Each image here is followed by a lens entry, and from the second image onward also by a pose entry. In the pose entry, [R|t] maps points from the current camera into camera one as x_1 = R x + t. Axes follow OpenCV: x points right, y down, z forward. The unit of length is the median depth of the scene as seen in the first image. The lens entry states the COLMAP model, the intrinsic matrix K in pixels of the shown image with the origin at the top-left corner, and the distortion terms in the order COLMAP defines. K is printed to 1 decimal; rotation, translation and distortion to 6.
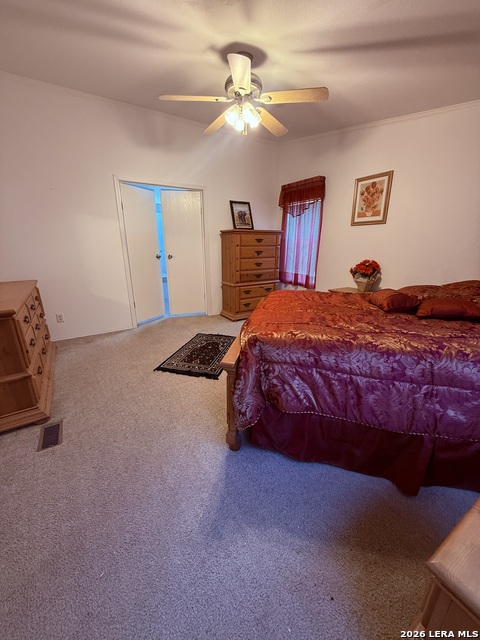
lens RADIAL K [[254.3, 0, 239.8], [0, 254.3, 321.1], [0, 0, 1]] dist [-0.003371, 0.000311]
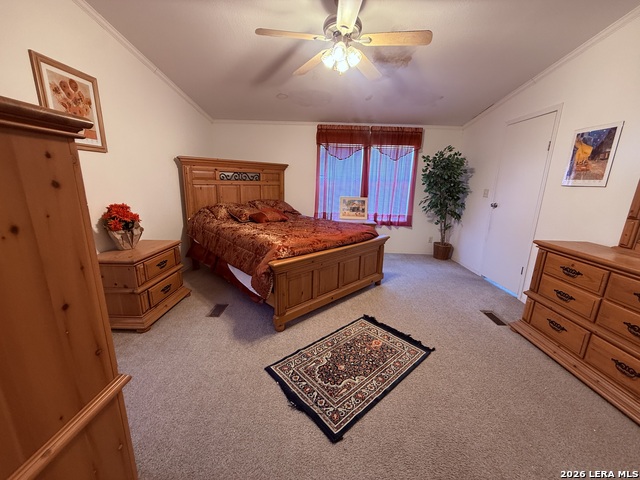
lens RADIAL K [[254.3, 0, 322.1], [0, 254.3, 239.9], [0, 0, 1]] dist [-0.003371, 0.000311]
pose [[-0.838781, -0.153751, 0.522309, -0.336856], [0.130858, 0.874255, 0.467498, -0.423847], [-0.528509, 0.460477, -0.713189, 1.300614]]
